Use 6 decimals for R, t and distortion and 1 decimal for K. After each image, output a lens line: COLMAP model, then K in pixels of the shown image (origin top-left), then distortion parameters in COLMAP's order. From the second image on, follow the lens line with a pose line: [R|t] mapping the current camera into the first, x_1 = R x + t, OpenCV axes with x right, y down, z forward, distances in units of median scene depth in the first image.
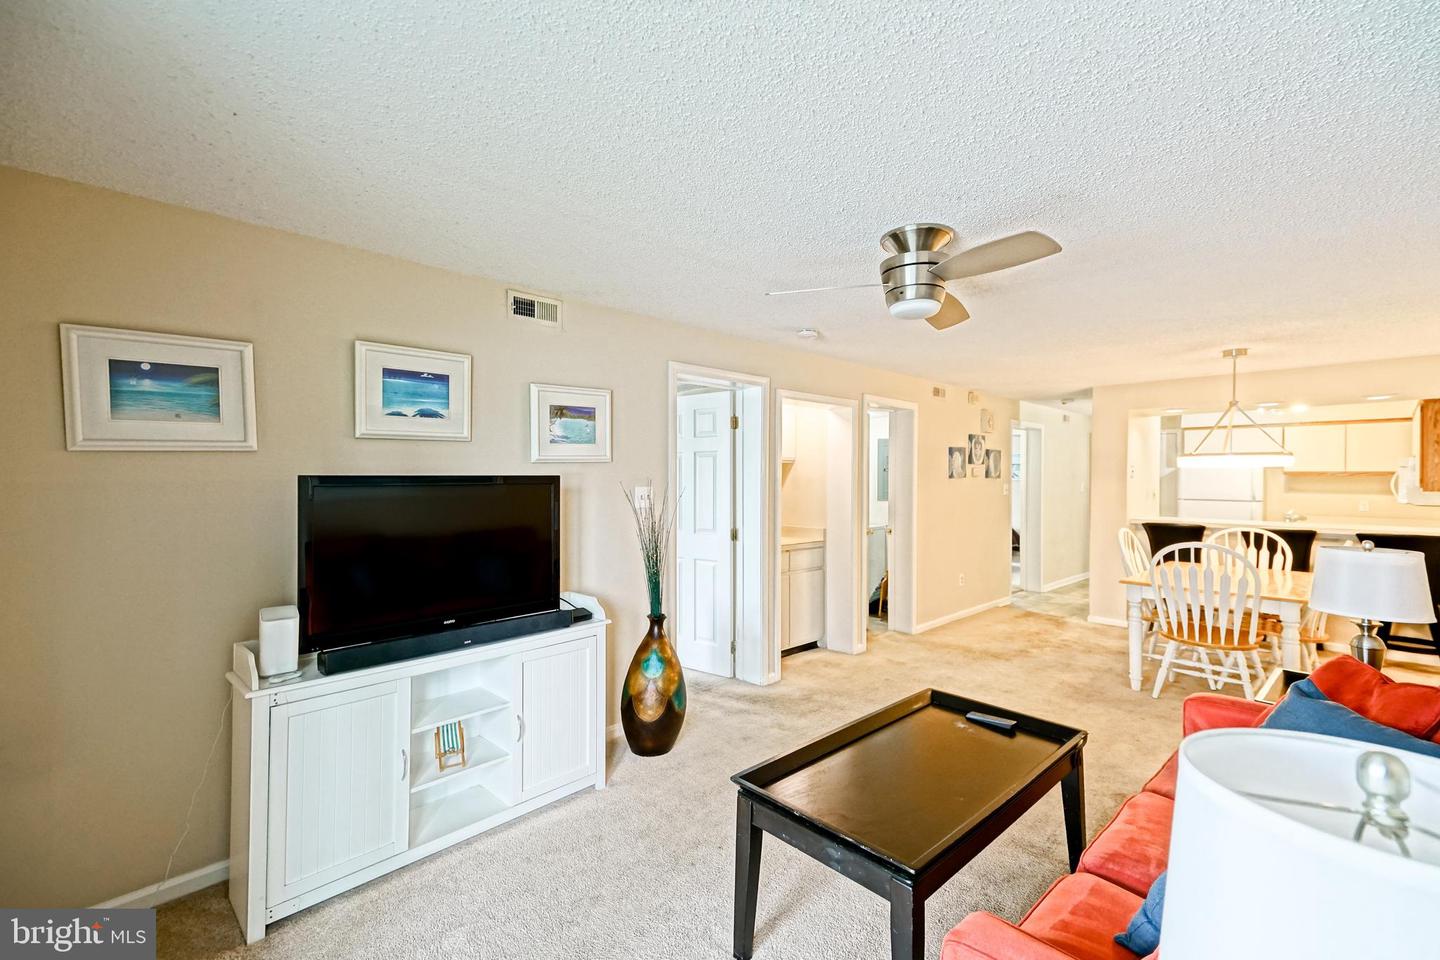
lens RADIAL K [[629.1, 0, 711.5], [0, 629.1, 476.1], [0, 0, 1]] dist [0.052947, -0.000124]
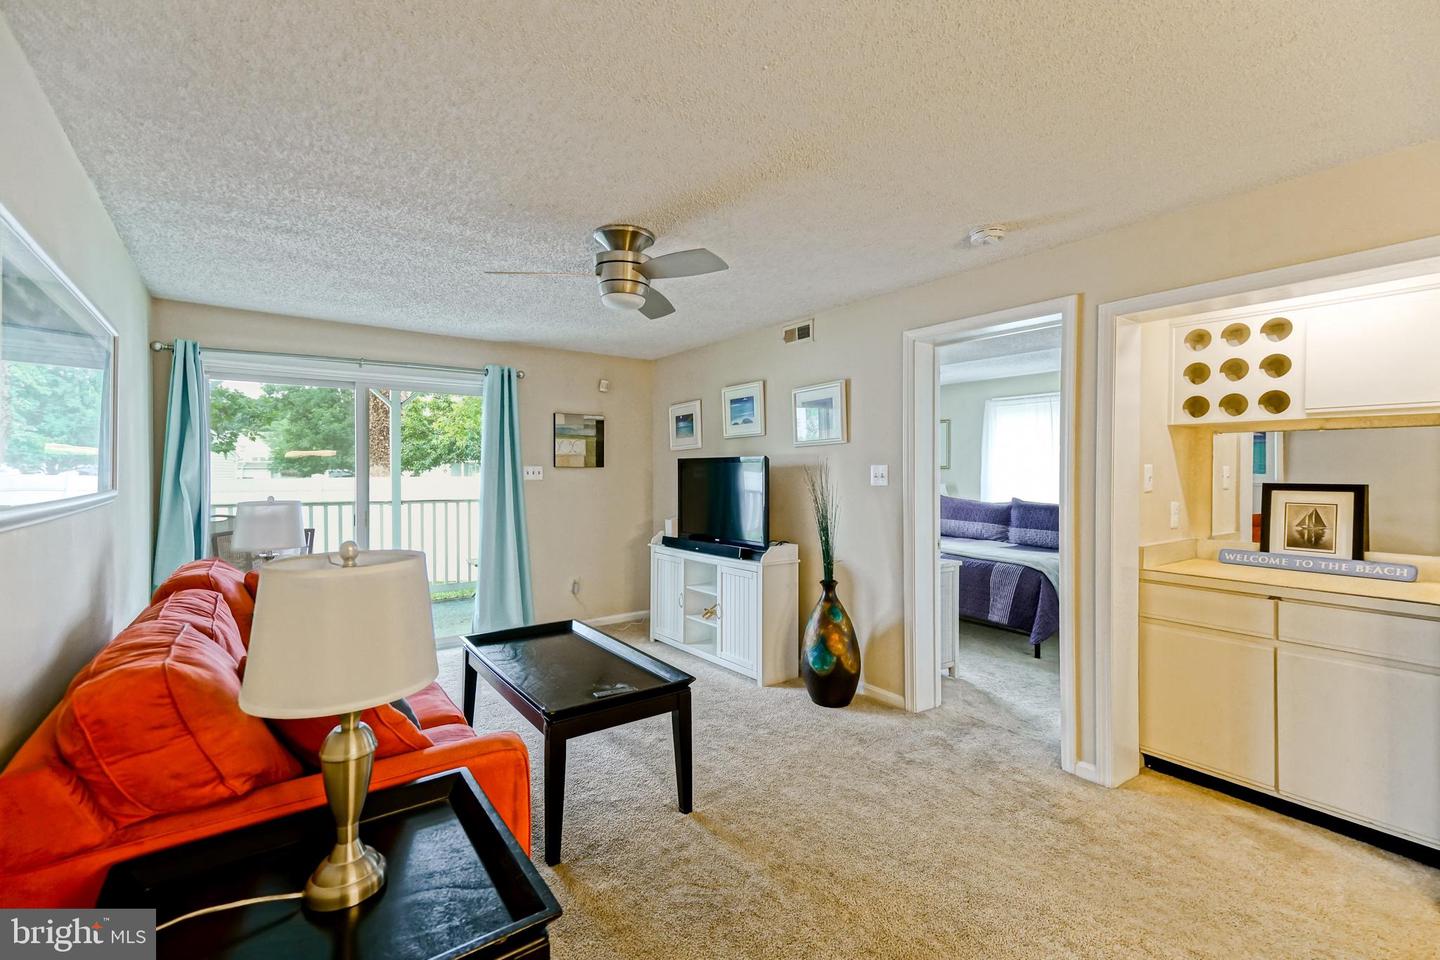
lens RADIAL K [[629.1, 0, 711.5], [0, 629.1, 476.1], [0, 0, 1]] dist [0.052947, -0.000124]
pose [[-0.139515, 0.016006, -0.990091, 1.235974], [0.009575, 0.999844, 0.014814, 0.021898], [0.990174, -0.007413, -0.139647, 1.150334]]
